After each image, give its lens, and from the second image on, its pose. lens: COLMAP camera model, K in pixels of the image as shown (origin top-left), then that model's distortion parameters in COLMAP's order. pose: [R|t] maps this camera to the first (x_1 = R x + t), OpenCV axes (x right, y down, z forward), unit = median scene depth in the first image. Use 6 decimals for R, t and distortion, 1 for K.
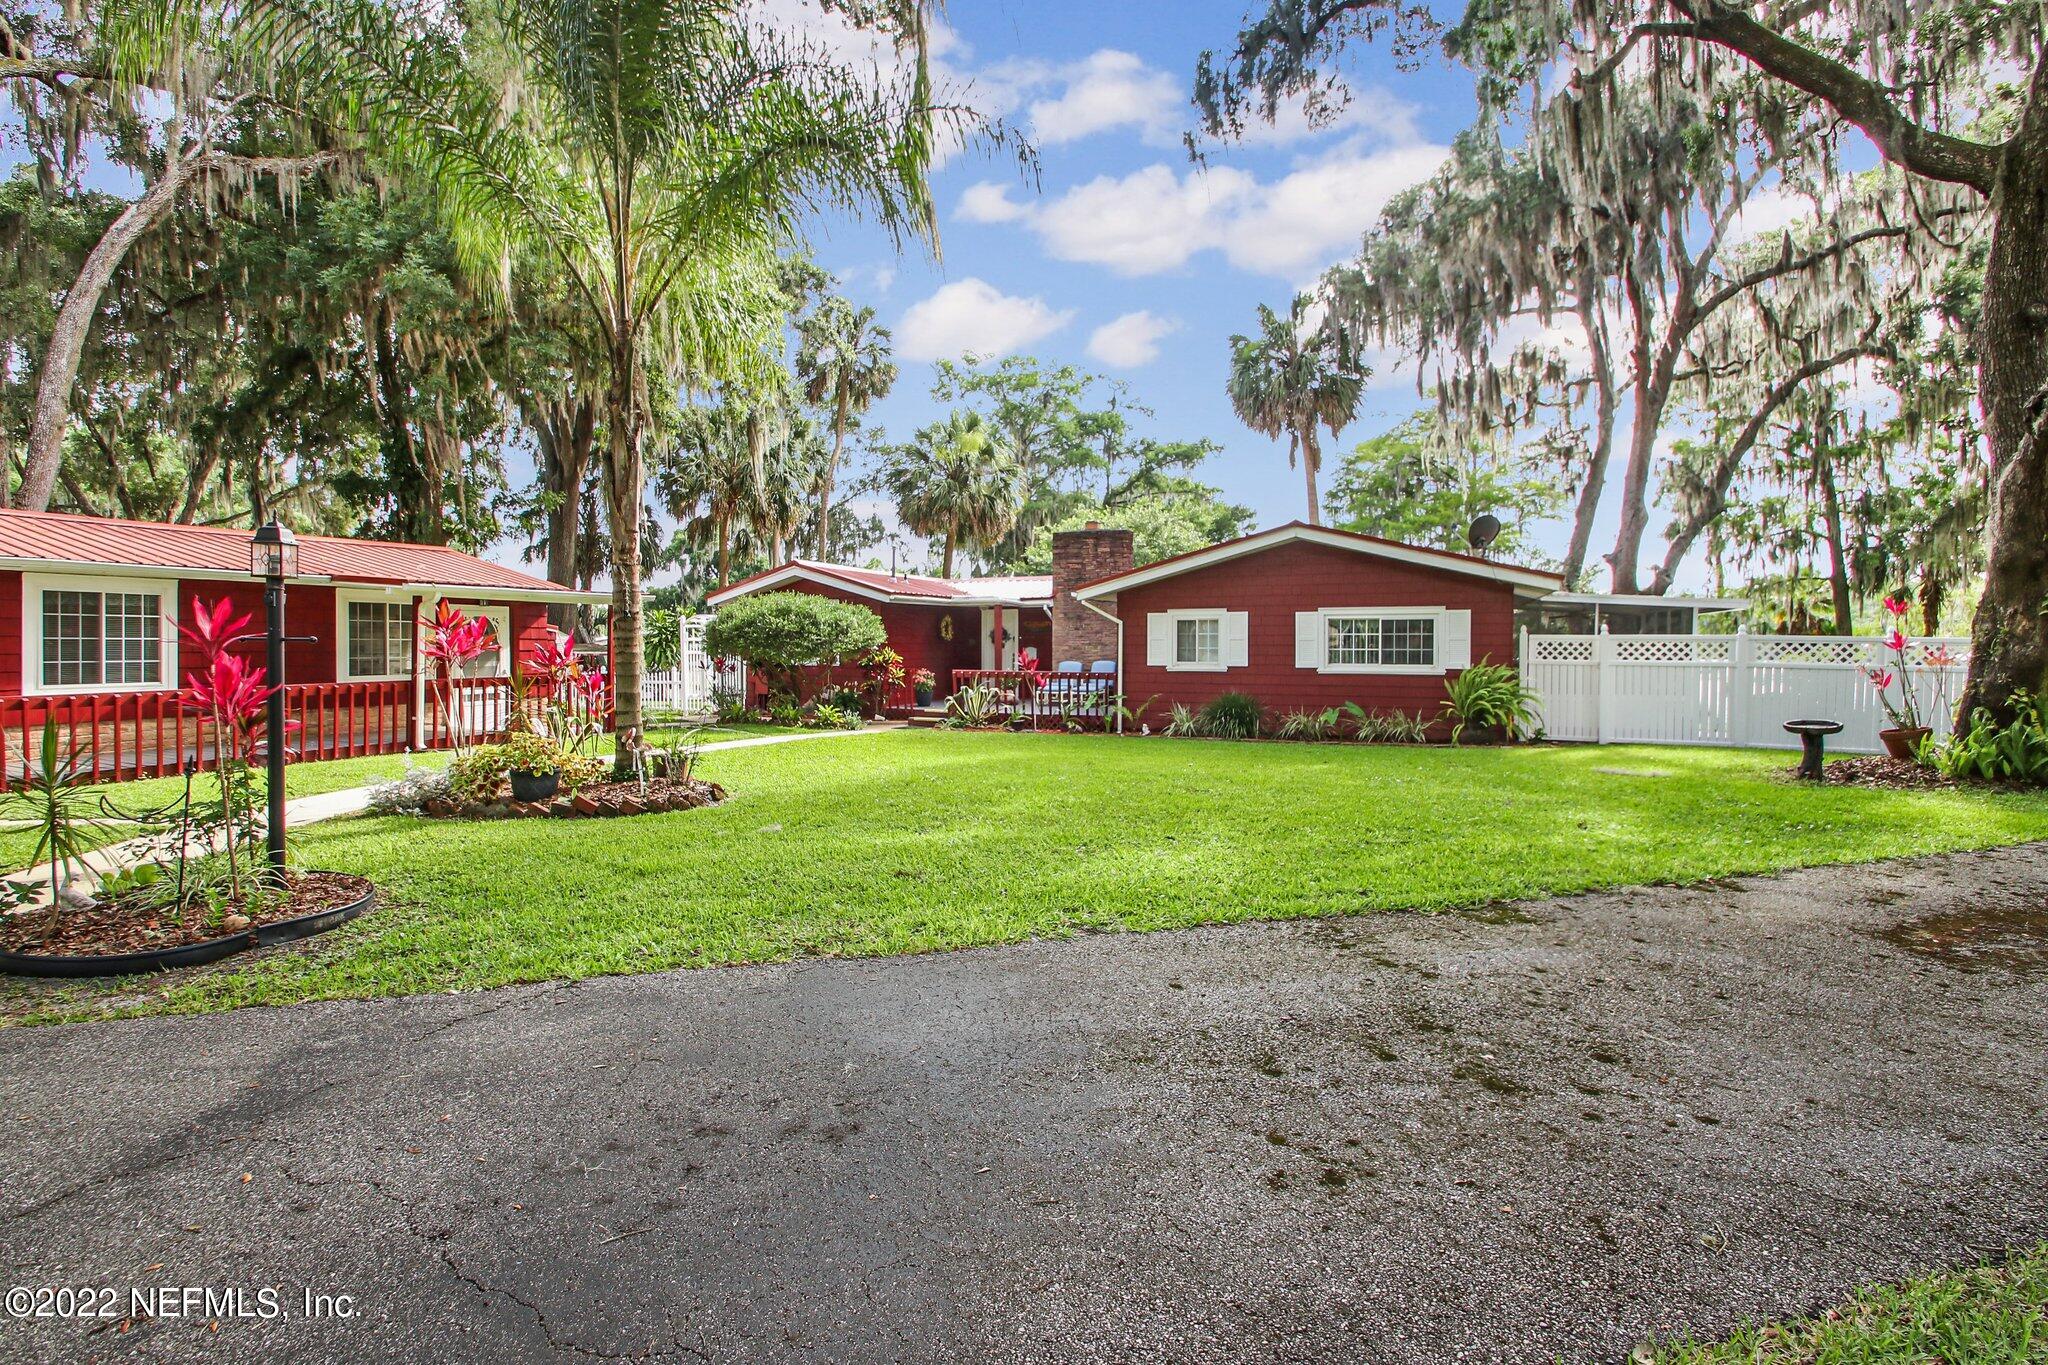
lens RADIAL K [[943.6, 0, 1032.3], [0, 943.6, 680.2], [0, 0, 1]] dist [0.003361, -0.006053]
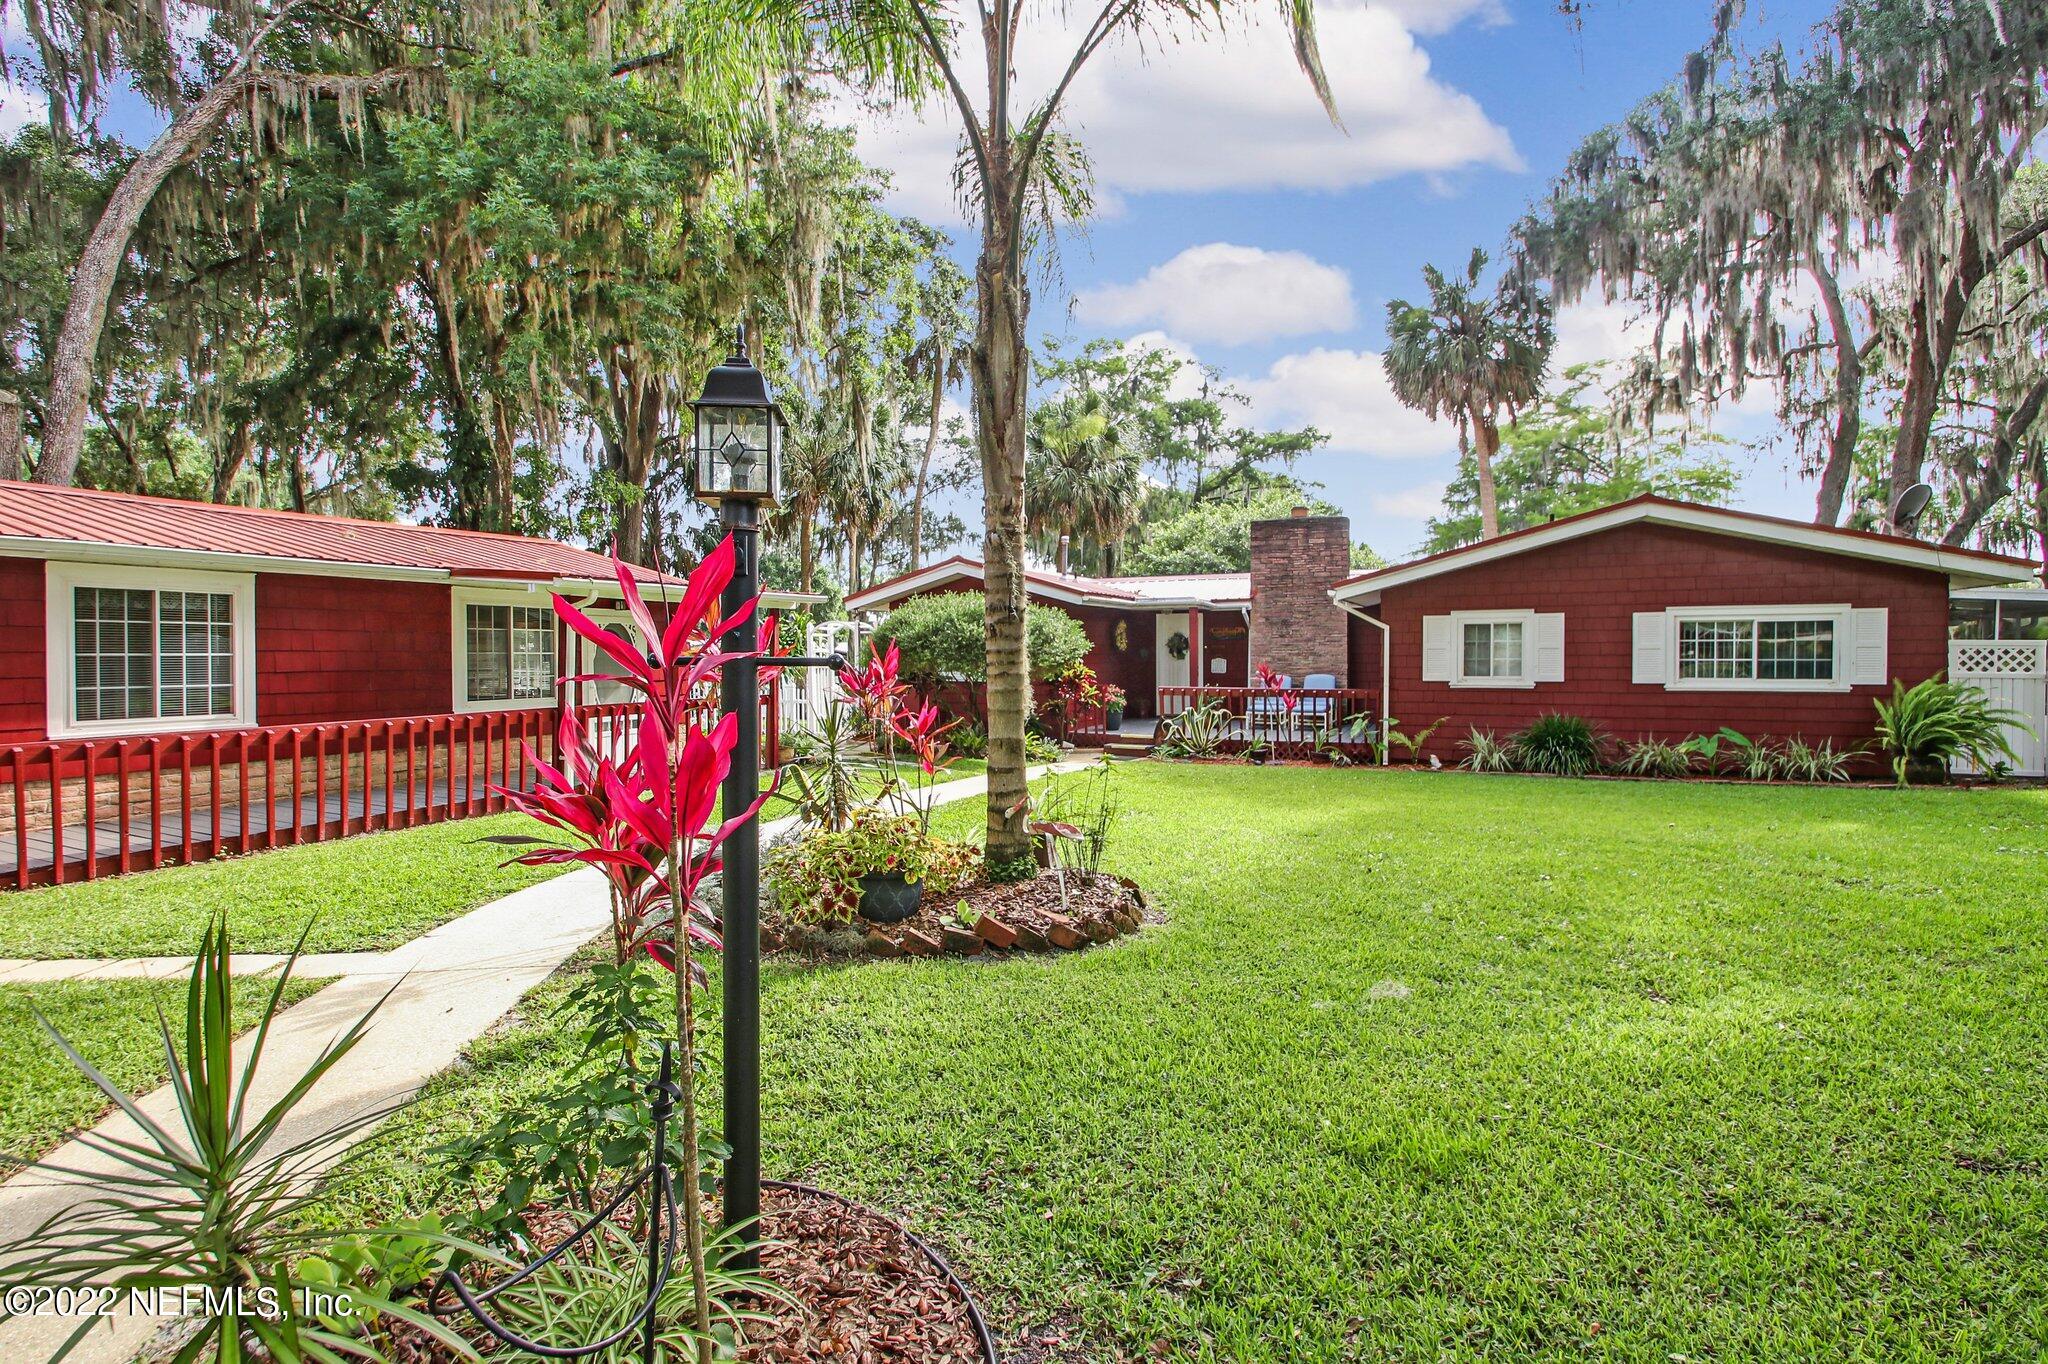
lens RADIAL K [[943.6, 0, 1014.1], [0, 943.6, 693.0], [0, 0, 1]] dist [0.003361, -0.006053]
pose [[0.999889, -0.004481, -0.014197, -0.193900], [0.004538, 0.999982, 0.003937, -0.008915], [0.014179, -0.004001, 0.999891, 0.174173]]
